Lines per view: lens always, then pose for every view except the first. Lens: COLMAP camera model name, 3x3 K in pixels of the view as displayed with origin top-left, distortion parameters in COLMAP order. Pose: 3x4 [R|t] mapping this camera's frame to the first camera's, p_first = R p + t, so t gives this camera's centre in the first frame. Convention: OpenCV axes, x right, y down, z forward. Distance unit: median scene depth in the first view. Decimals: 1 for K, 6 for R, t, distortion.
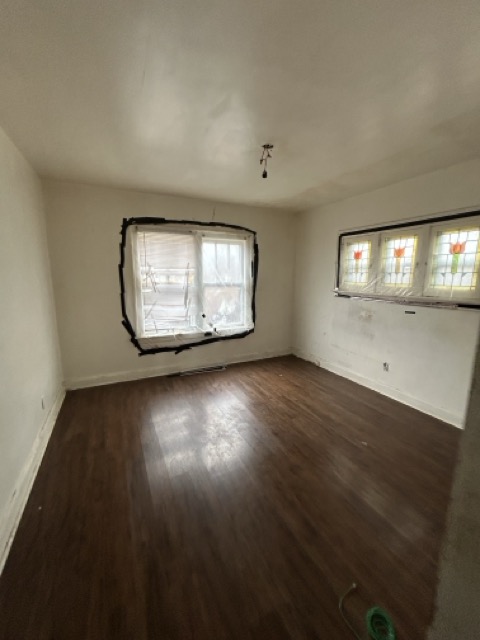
lens RADIAL K [[259.0, 0, 238.5], [0, 259.0, 318.8], [0, 0, 1]] dist [-0.000797, 0.000271]
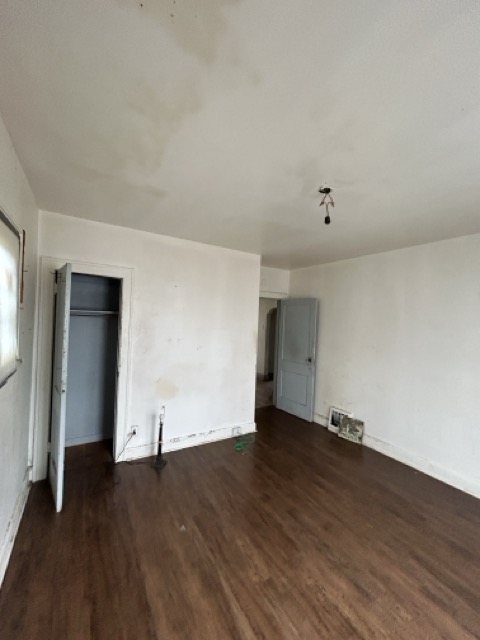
lens RADIAL K [[259.0, 0, 240.7], [0, 259.0, 320.6], [0, 0, 1]] dist [-0.000797, 0.000271]
pose [[-0.994744, -0.037848, -0.095141, 0.235834], [-0.055220, 0.980770, 0.187190, -0.196858], [0.086226, 0.191460, -0.977705, 0.985310]]
